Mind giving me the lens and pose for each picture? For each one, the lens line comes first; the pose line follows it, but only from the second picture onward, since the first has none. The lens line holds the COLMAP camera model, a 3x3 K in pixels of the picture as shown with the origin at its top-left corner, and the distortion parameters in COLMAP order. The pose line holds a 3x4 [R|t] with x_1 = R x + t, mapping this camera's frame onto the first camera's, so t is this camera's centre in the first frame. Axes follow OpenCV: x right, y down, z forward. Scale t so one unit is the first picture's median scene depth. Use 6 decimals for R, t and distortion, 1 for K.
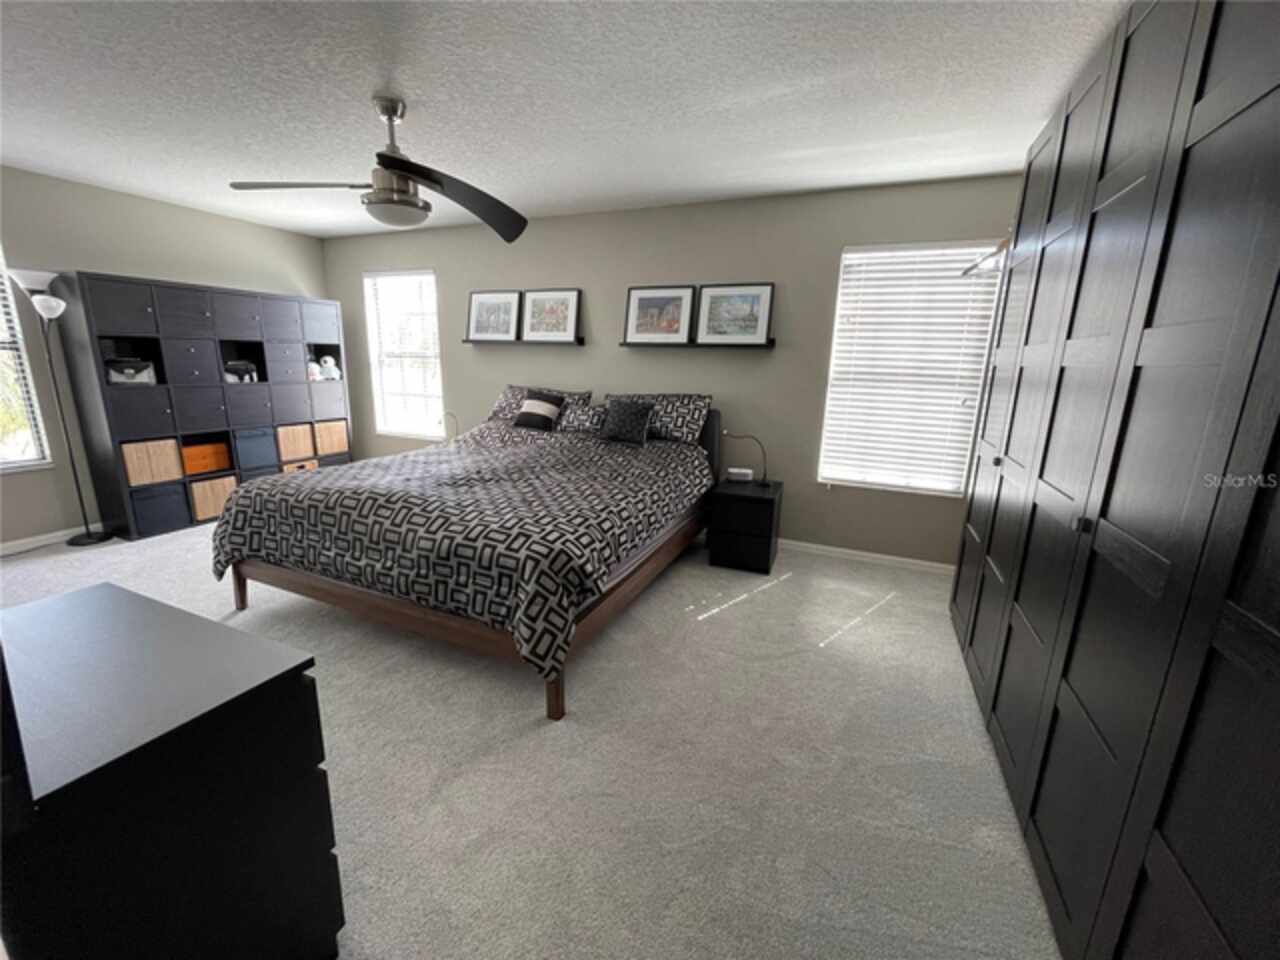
lens RADIAL K [[527.1, 0, 625.6], [0, 527.1, 478.5], [0, 0, 1]] dist [0.004477, -0.000027]
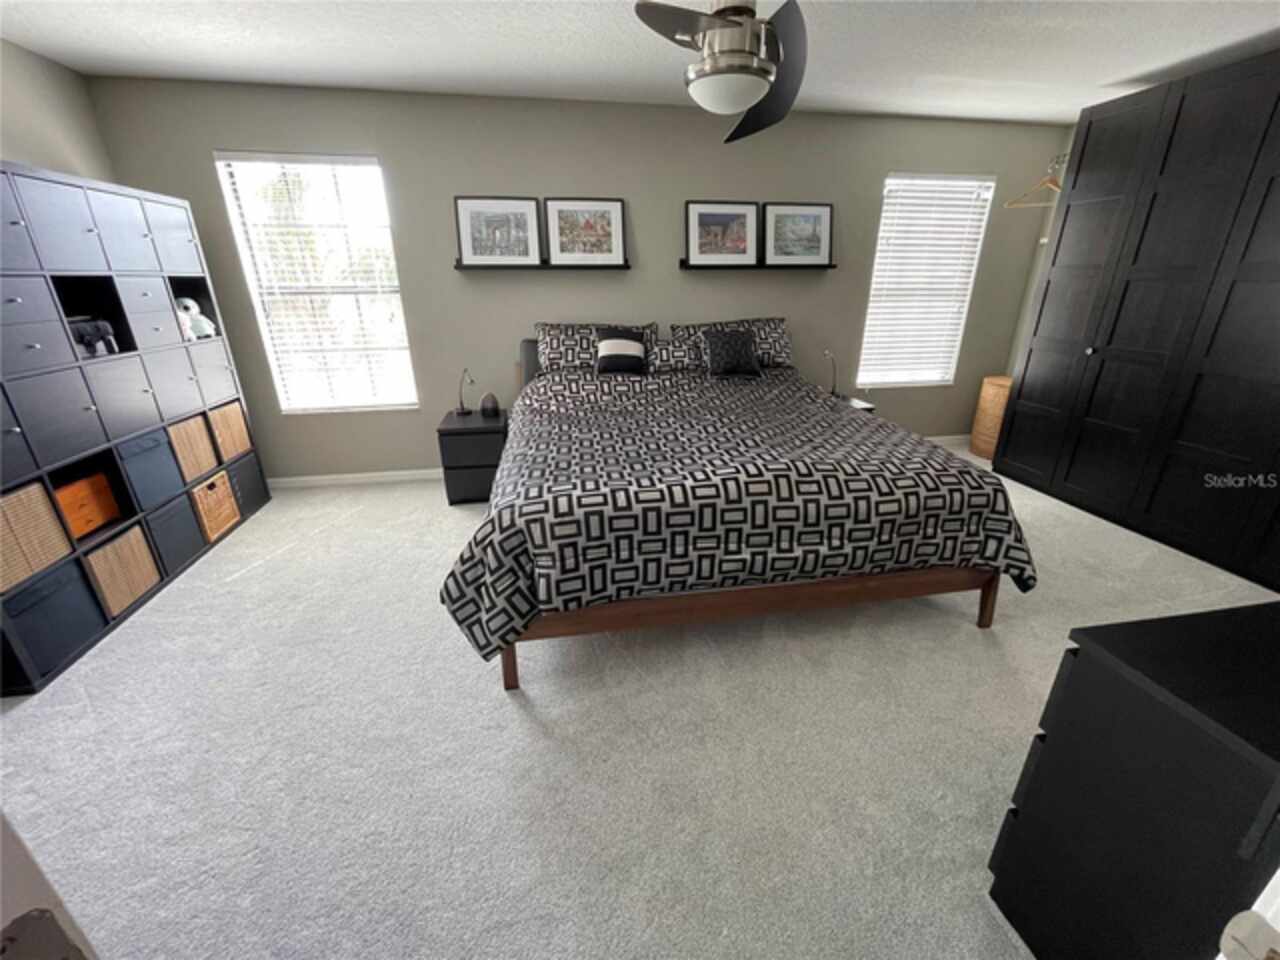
lens RADIAL K [[517.4, 0, 636.1], [0, 517.4, 487.2], [0, 0, 1]] dist [-0.002448, -0.000263]
pose [[0.823096, -0.238913, 0.515202, -0.645244], [0.153232, 0.966986, 0.203611, -0.084390], [-0.546839, -0.088646, 0.832532, 0.276335]]
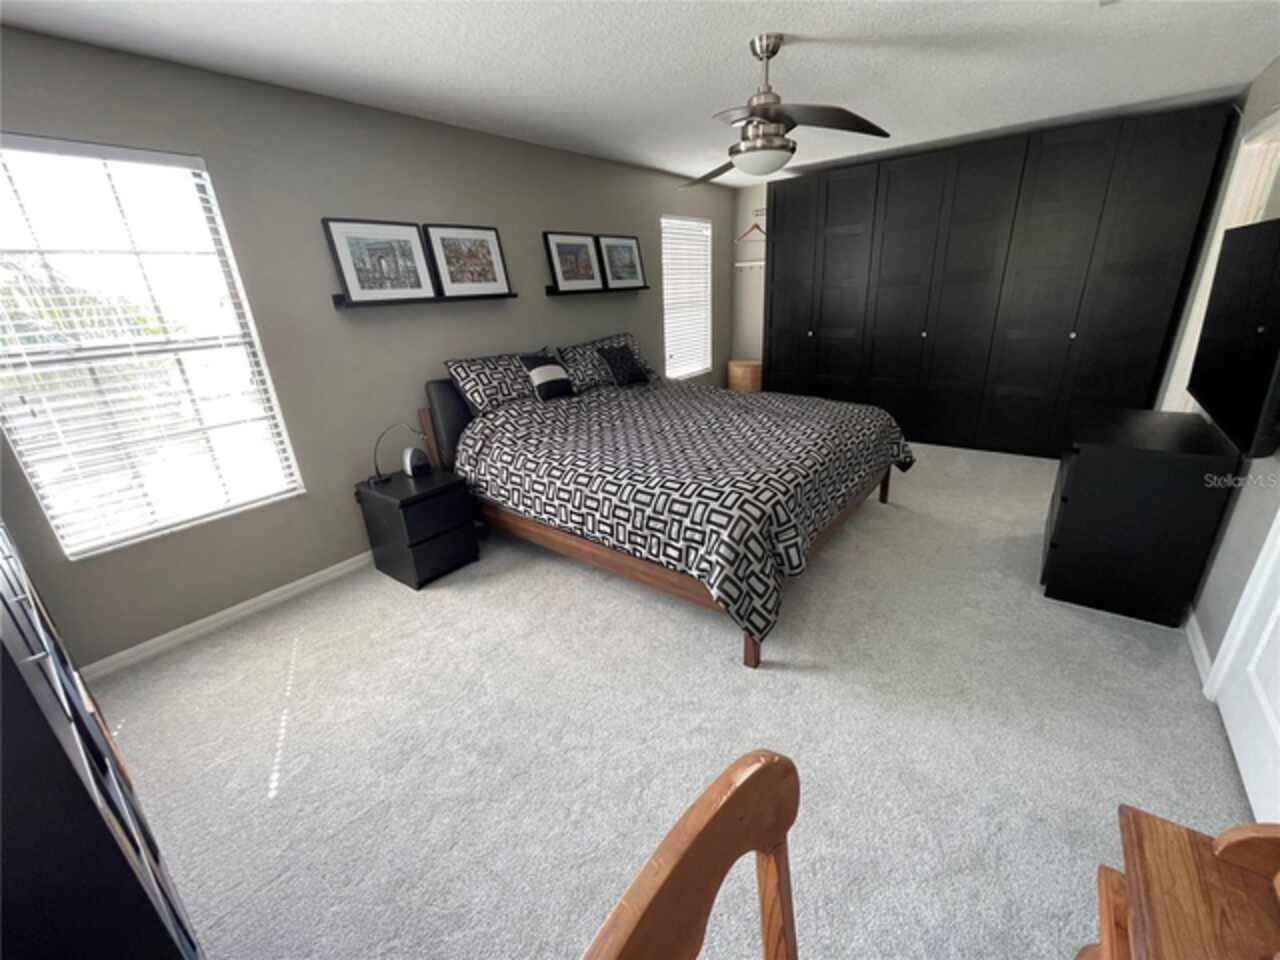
lens RADIAL K [[519.4, 0, 639.2], [0, 519.4, 488.6], [0, 0, 1]] dist [0.003213, 0.000370]
pose [[0.219981, -0.386731, 0.895571, -0.991123], [0.275047, 0.905401, 0.323416, -0.202646], [-0.935926, 0.175178, 0.305541, 0.648729]]
